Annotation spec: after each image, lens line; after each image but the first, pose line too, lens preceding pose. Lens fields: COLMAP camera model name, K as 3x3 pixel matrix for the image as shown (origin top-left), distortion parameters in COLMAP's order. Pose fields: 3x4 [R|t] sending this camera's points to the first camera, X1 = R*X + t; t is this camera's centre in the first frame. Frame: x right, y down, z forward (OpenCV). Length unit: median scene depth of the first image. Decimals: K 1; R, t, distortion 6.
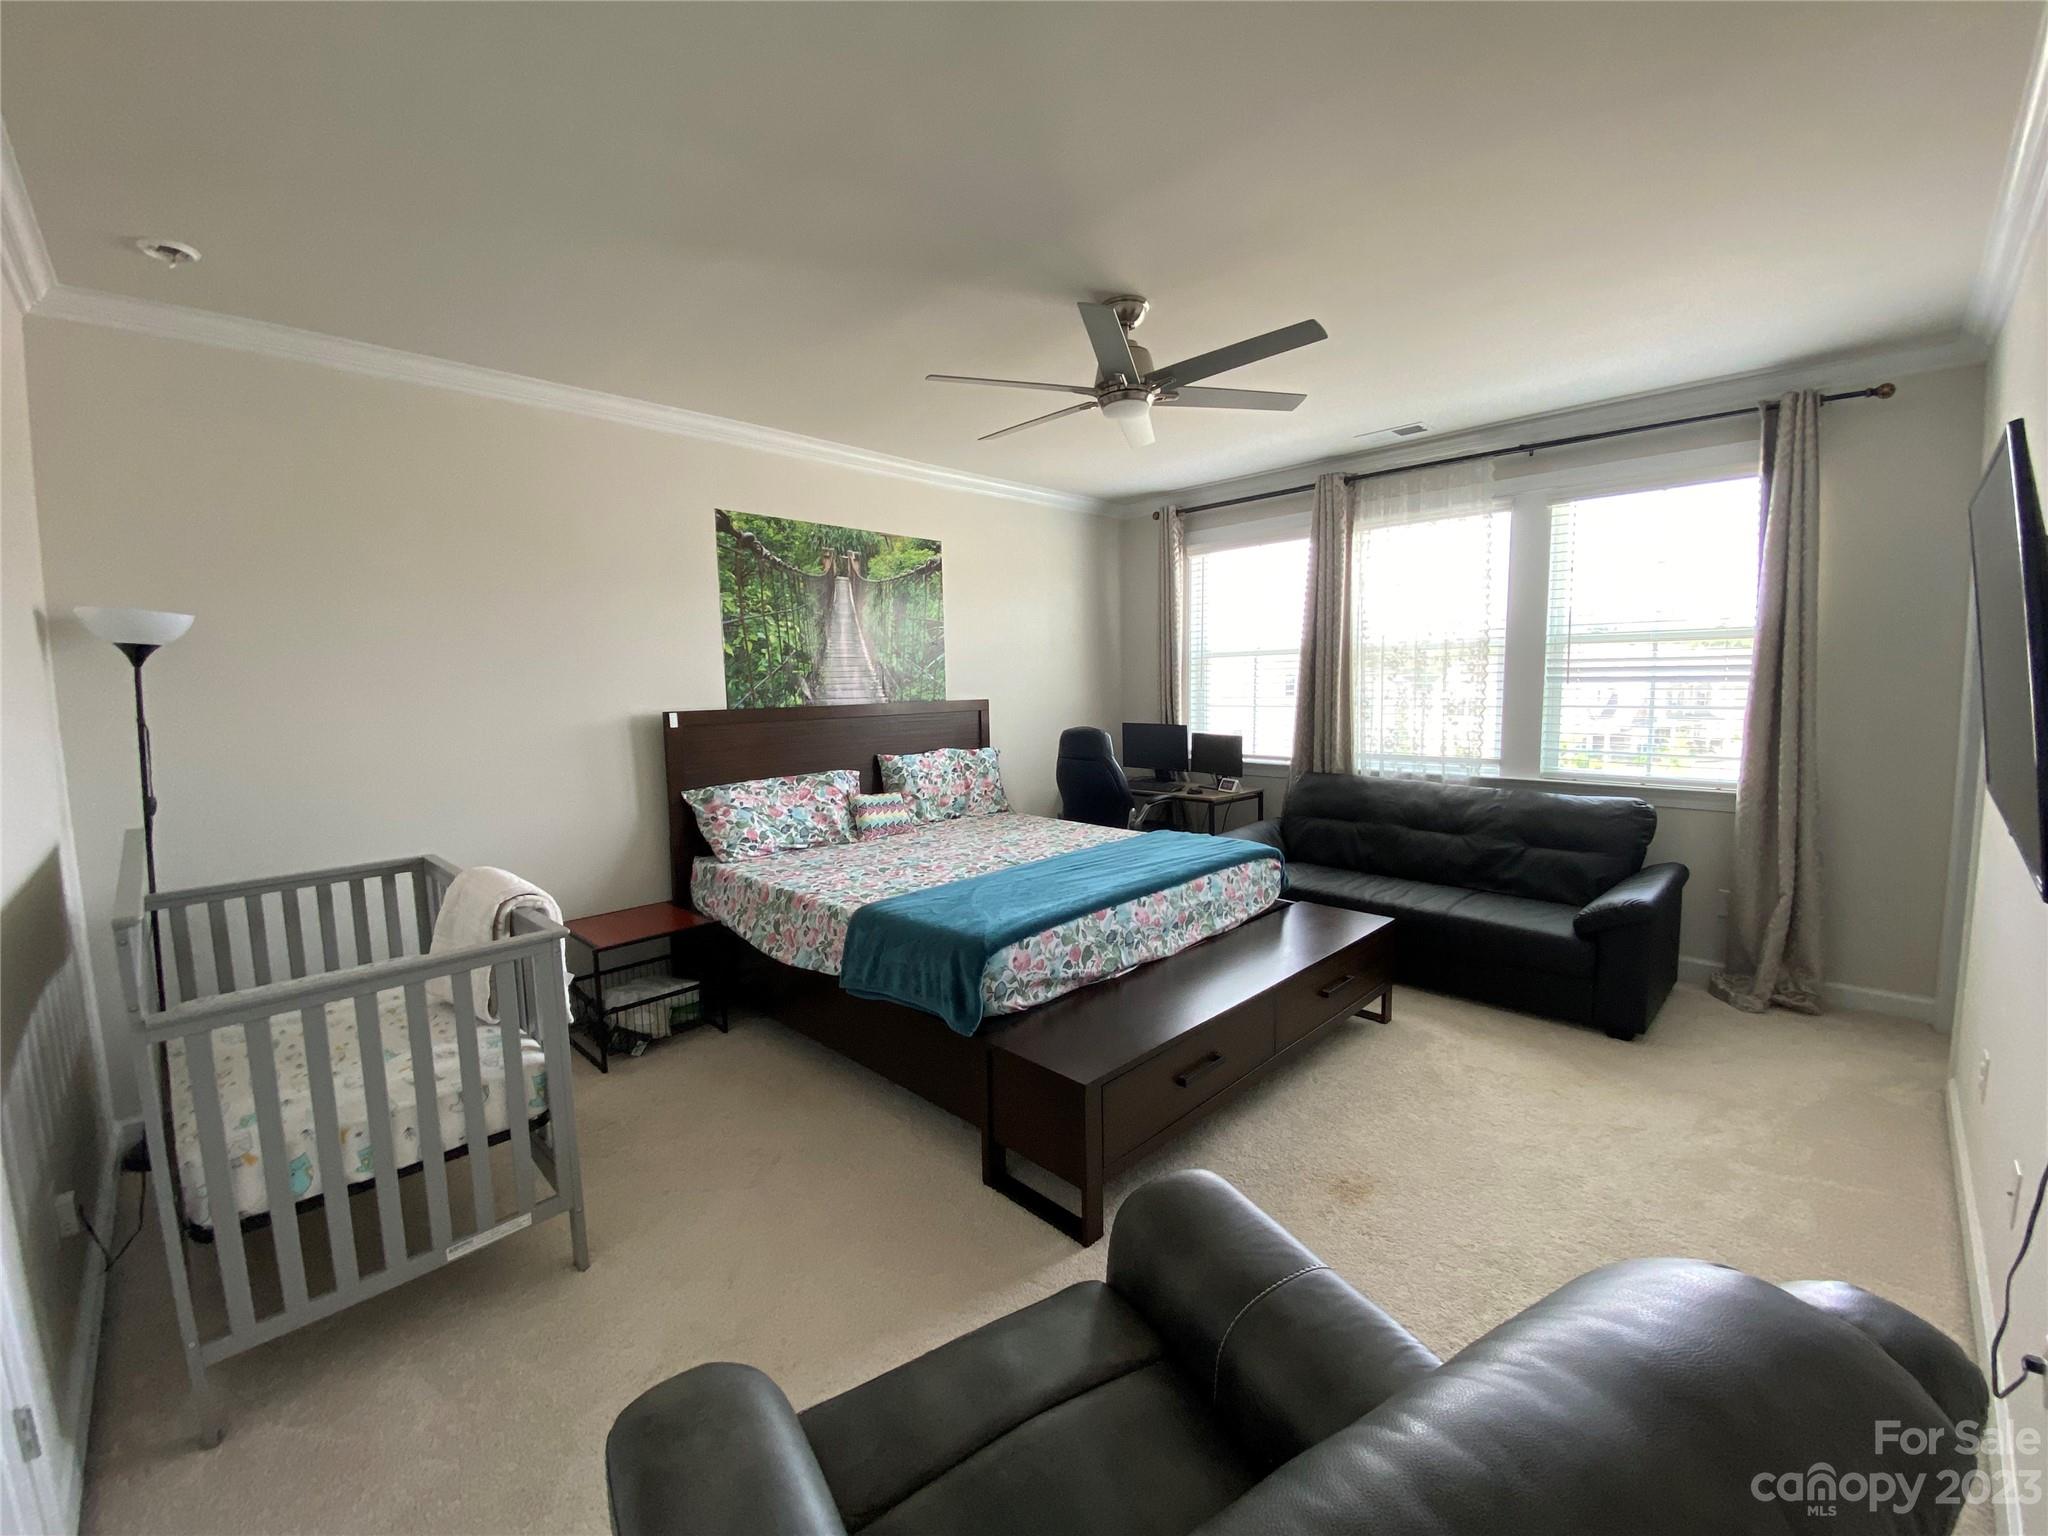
lens RADIAL K [[849.4, 0, 1017.5], [0, 849.4, 747.2], [0, 0, 1]] dist [0.030851, -0.022940]
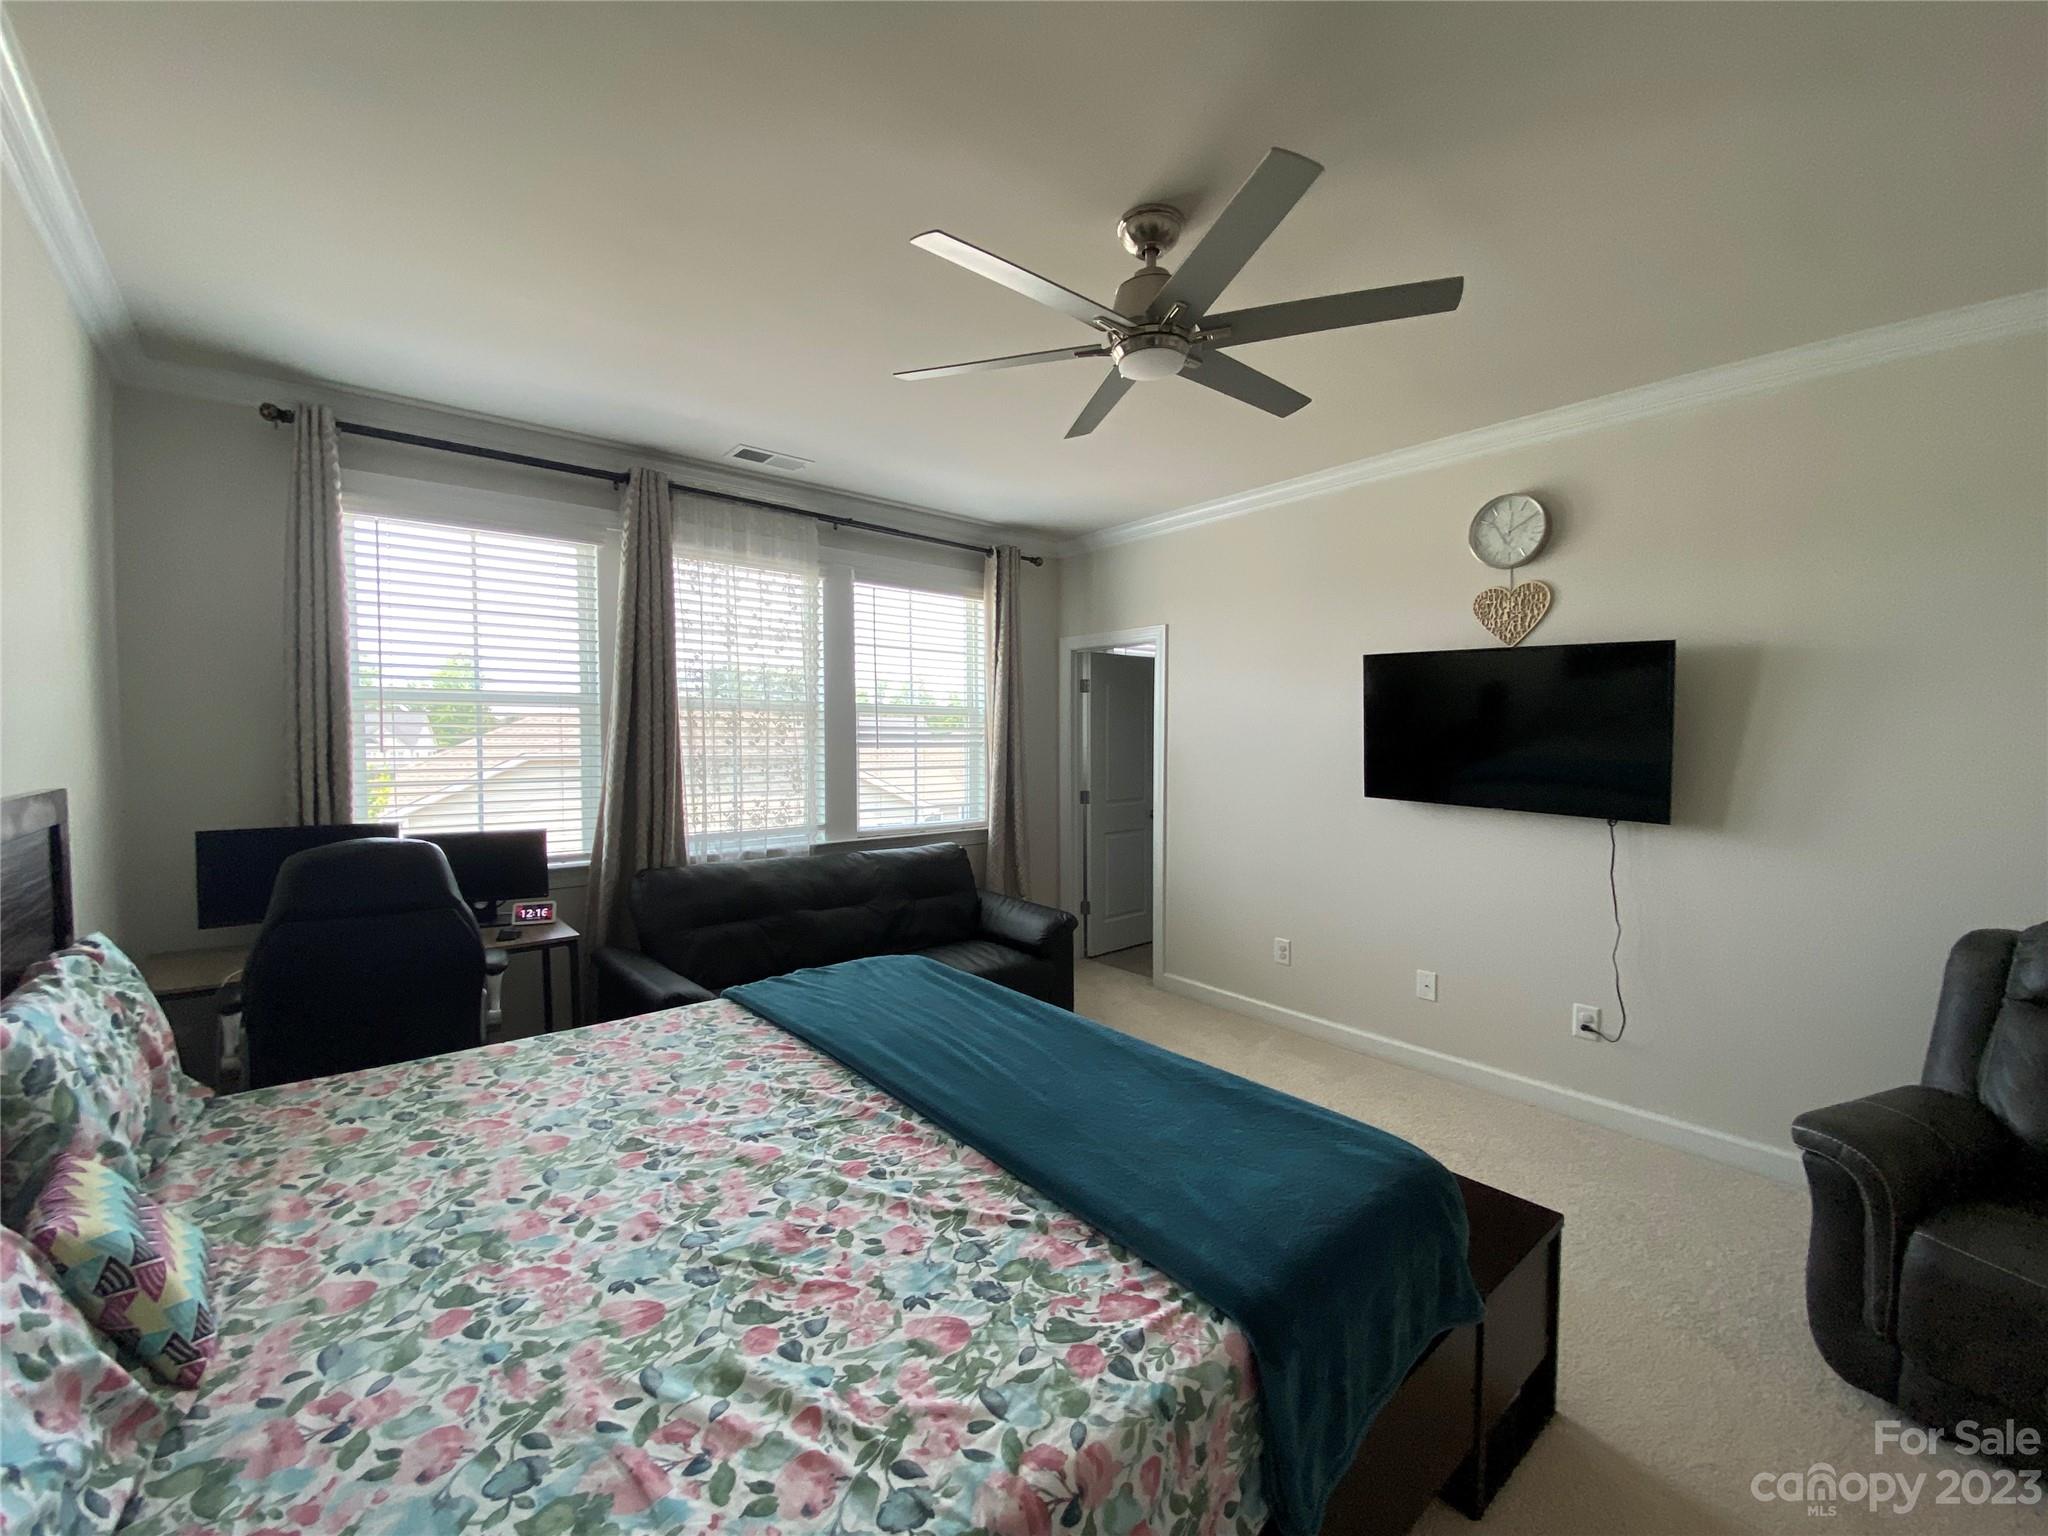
lens RADIAL K [[826.7, 0, 1022.9], [0, 826.7, 770.8], [0, 0, 1]] dist [0.026002, -0.022143]
pose [[0.091652, -0.026723, 0.995432, -0.380134], [0.071110, 0.997263, 0.020225, -0.052655], [-0.993249, 0.068931, 0.093301, 0.696463]]
